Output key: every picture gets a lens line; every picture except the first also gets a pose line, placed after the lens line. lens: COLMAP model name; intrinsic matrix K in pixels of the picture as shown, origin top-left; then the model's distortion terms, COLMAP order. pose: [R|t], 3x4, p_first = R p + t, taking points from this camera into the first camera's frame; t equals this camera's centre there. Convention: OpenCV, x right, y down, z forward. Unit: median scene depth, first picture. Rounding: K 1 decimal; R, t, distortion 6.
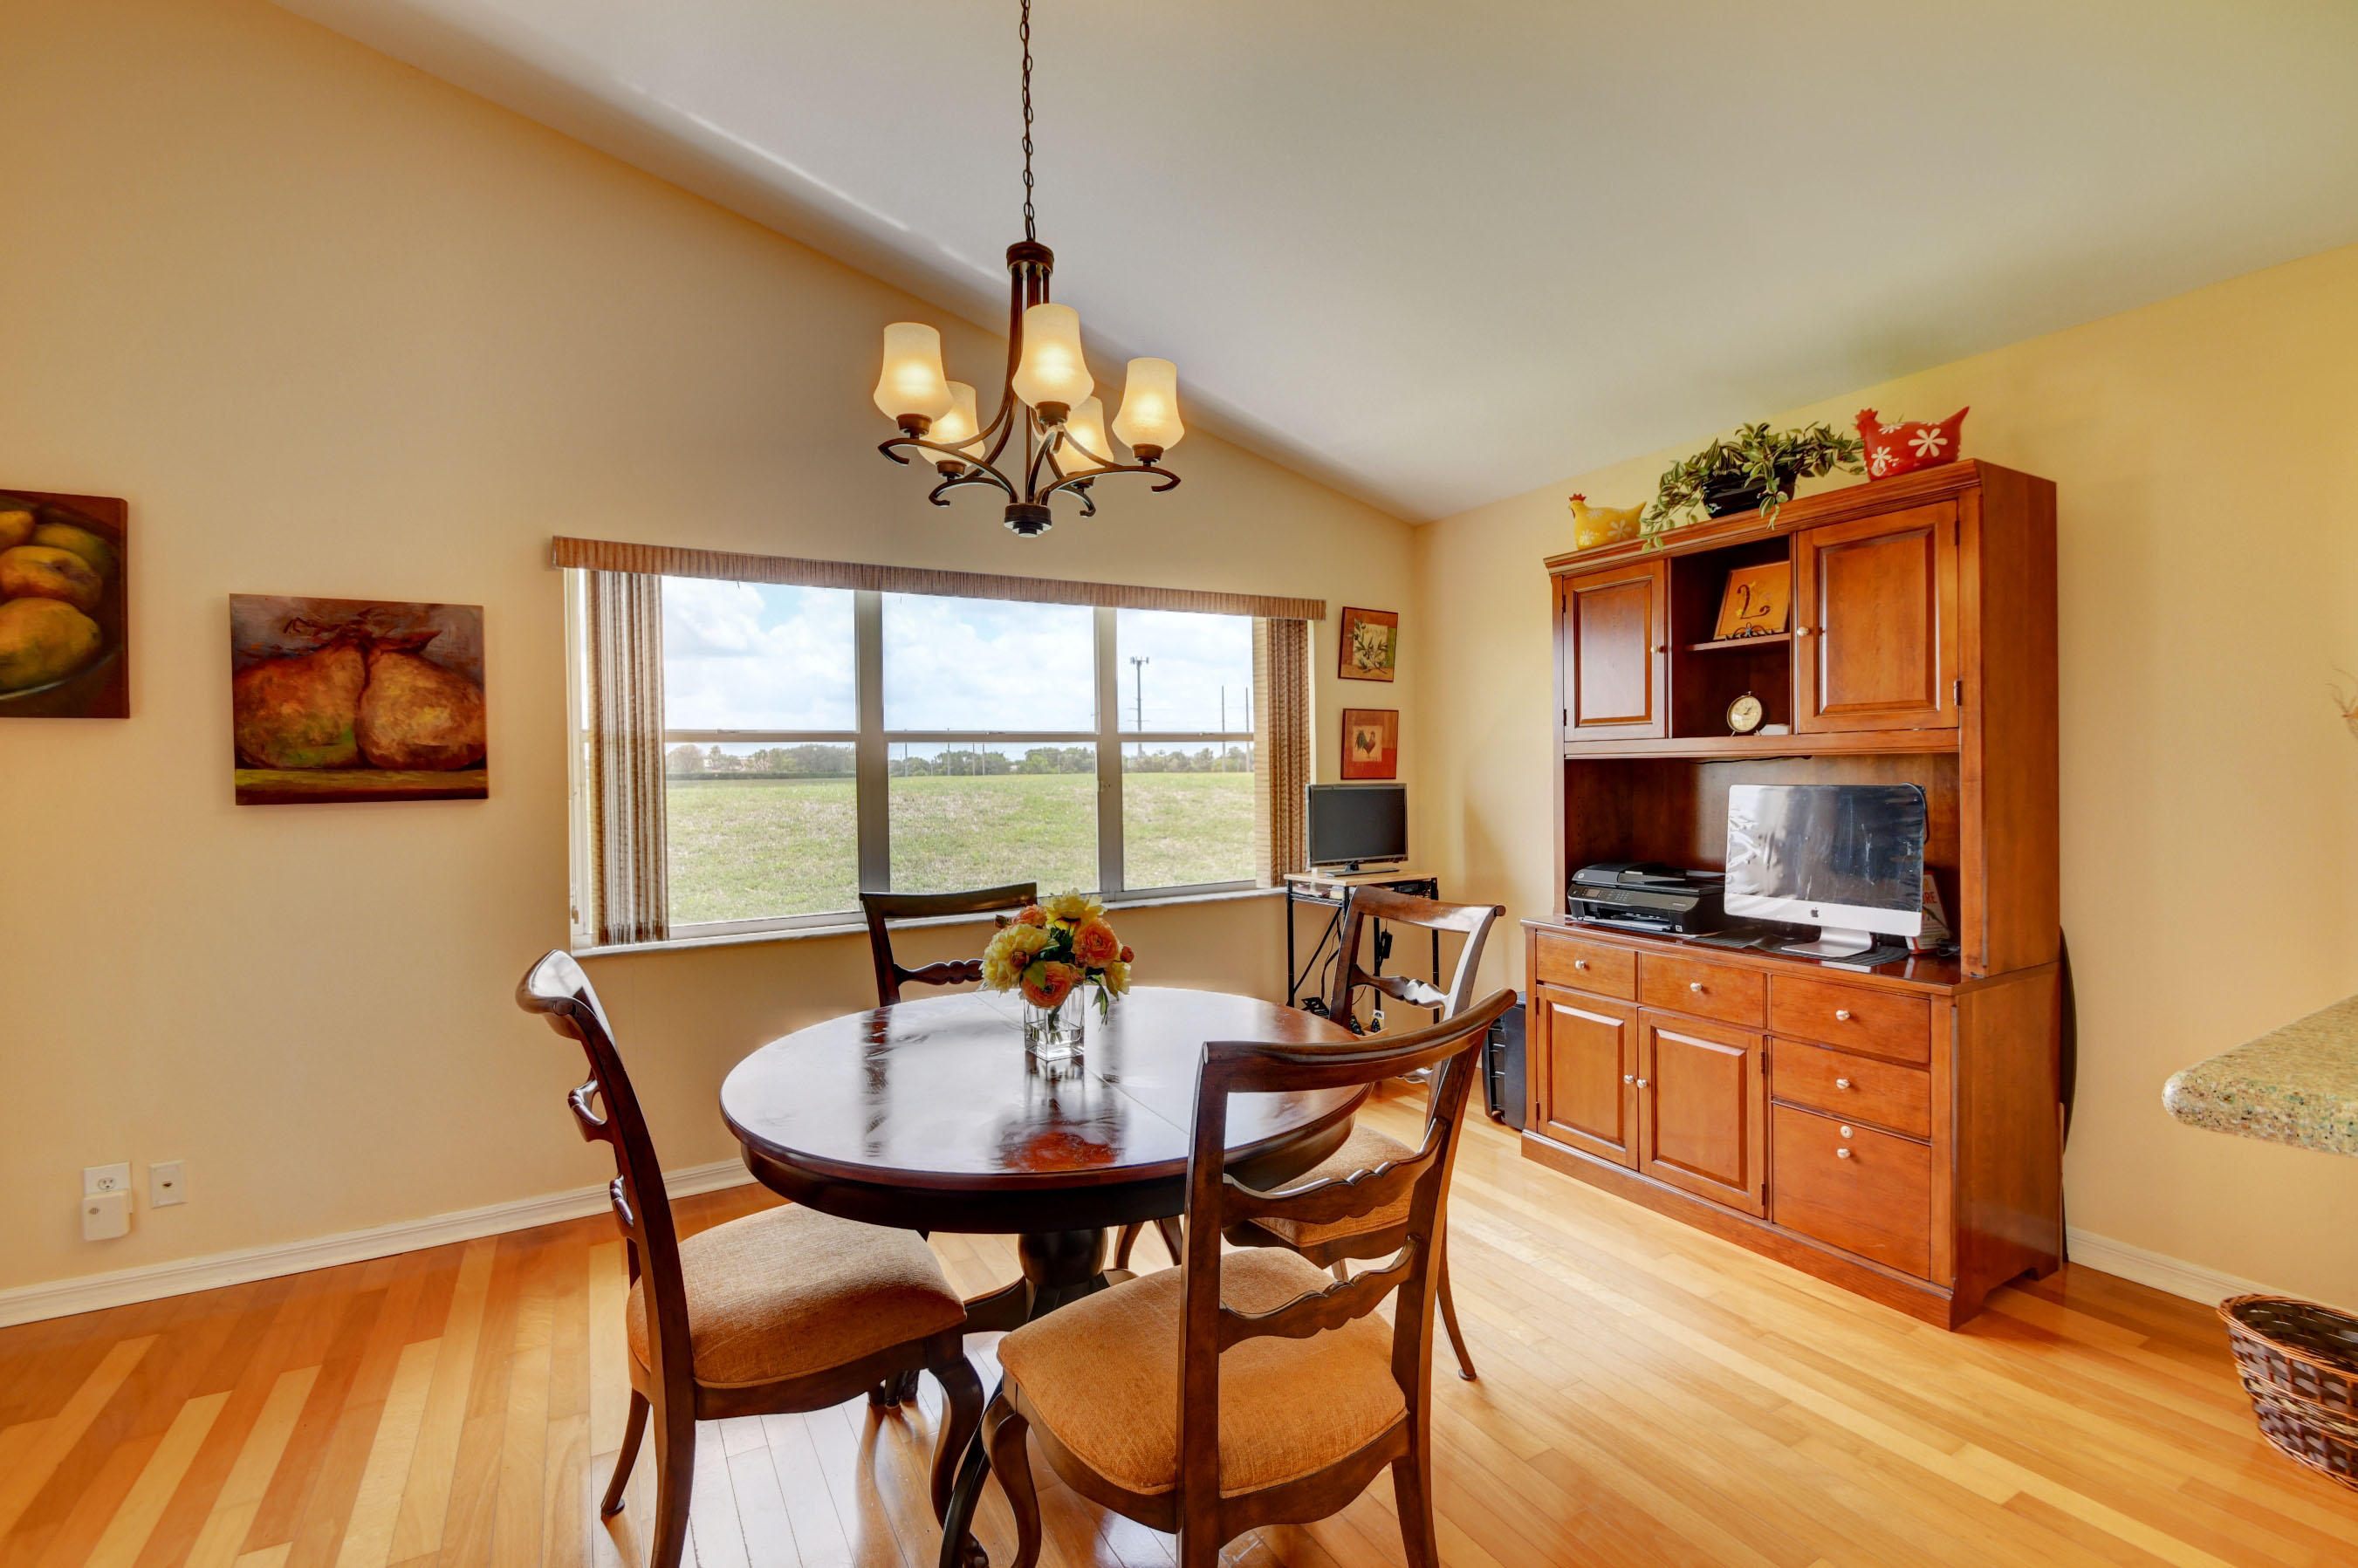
lens RADIAL K [[1040.5, 0, 1188.4], [0, 1040.5, 778.5], [0, 0, 1]] dist [0.013805, -0.017893]
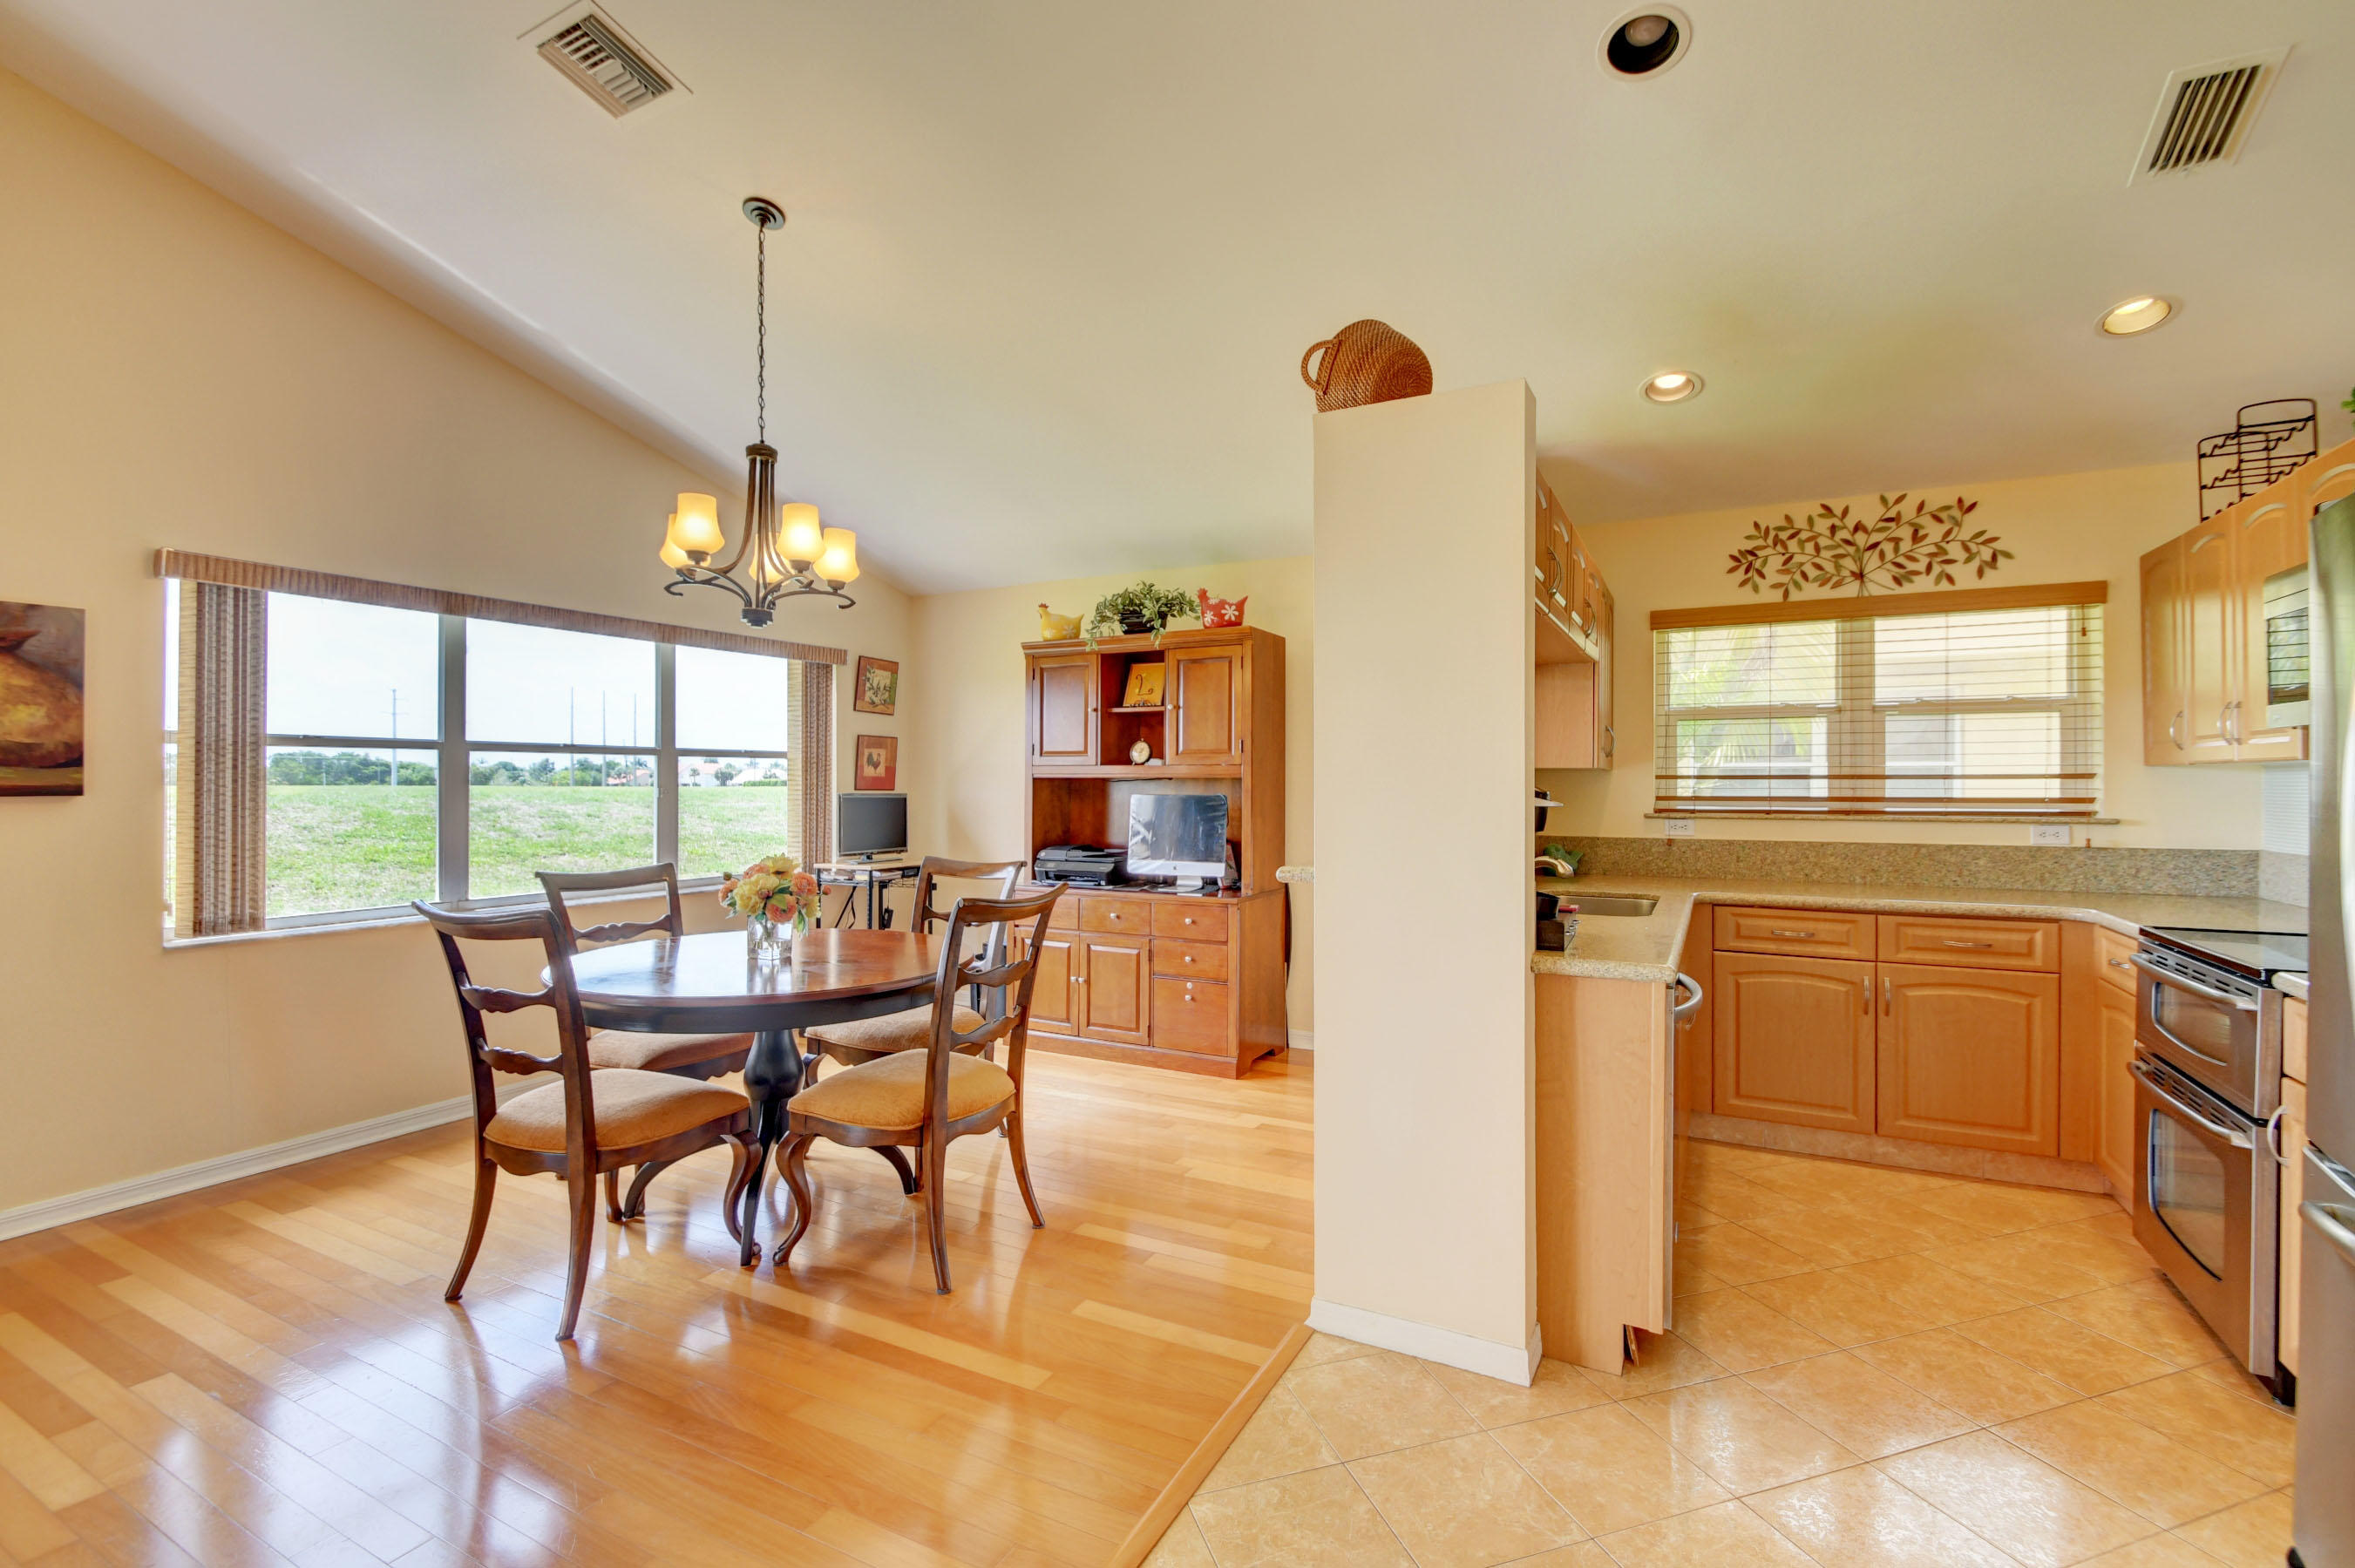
lens RADIAL K [[1039.2, 0, 1186.9], [0, 1039.2, 778.5], [0, 0, 1]] dist [0.013805, -0.017893]
pose [[0.842694, 0.018424, 0.538078, -0.302125], [-0.009275, 0.999763, -0.019707, 0.012416], [-0.538313, 0.011617, 0.842665, -0.449597]]
